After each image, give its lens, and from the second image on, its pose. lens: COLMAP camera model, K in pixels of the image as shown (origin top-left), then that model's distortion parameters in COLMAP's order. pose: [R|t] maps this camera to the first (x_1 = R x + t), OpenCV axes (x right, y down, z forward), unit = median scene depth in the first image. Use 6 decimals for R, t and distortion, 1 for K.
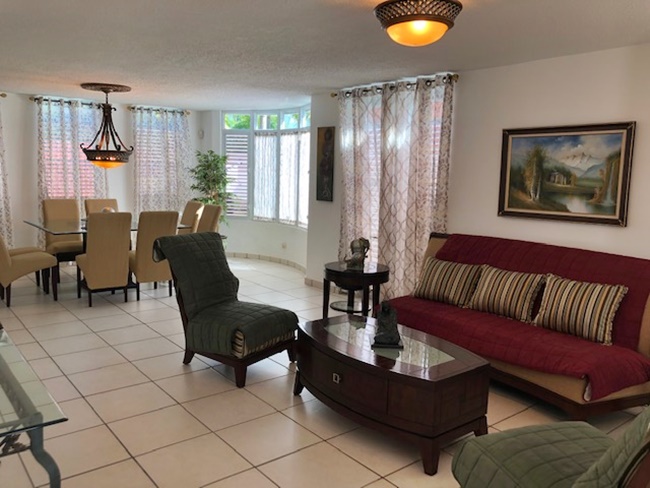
lens RADIAL K [[540.4, 0, 325.5], [0, 540.4, 244.9], [0, 0, 1]] dist [0.017939, -0.000840]
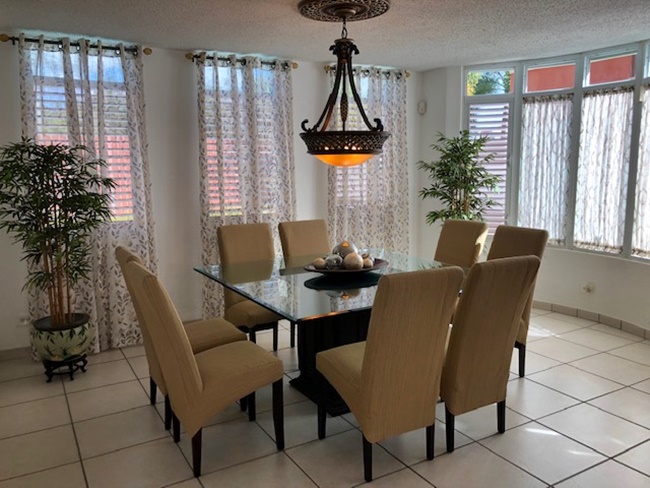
lens RADIAL K [[540.4, 0, 324.2], [0, 540.4, 243.3], [0, 0, 1]] dist [0.017939, -0.000840]
pose [[0.987107, -0.019279, -0.158900, -0.286015], [0.020785, 0.999753, 0.007824, -0.061307], [0.158710, -0.011025, 0.987264, 0.409632]]
